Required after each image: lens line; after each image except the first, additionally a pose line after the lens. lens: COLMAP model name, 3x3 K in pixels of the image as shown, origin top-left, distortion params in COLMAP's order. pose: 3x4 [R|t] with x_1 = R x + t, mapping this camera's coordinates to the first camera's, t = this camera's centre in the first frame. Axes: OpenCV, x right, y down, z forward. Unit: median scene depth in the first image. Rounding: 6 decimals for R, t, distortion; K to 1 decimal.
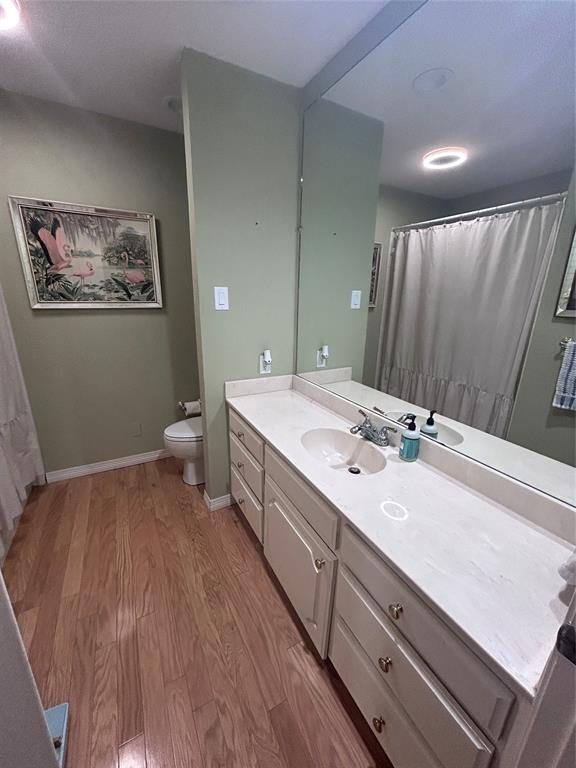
lens RADIAL K [[311.3, 0, 292.1], [0, 311.3, 381.6], [0, 0, 1]] dist [0.001243, 0.002184]
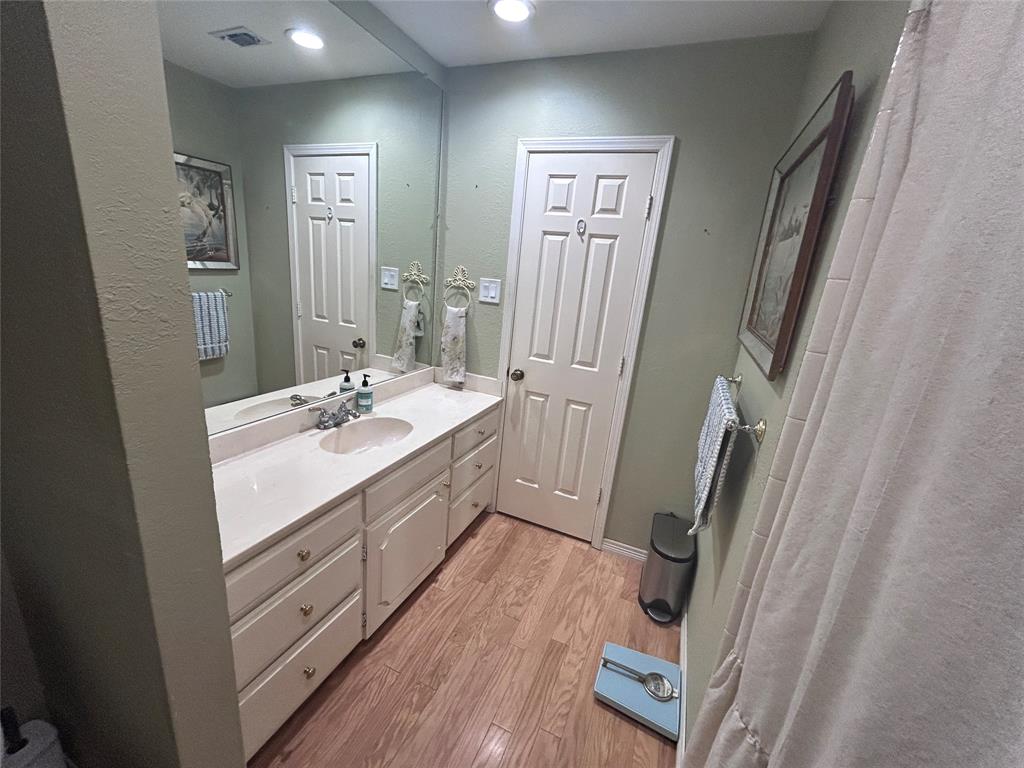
lens RADIAL K [[415.1, 0, 512.3], [0, 415.1, 386.2], [0, 0, 1]] dist [0.001243, 0.002184]
pose [[-0.608929, -0.284970, 0.740269, -0.713846], [0.126872, 0.886235, 0.445522, -0.301357], [-0.783013, 0.365211, -0.503500, 0.854198]]
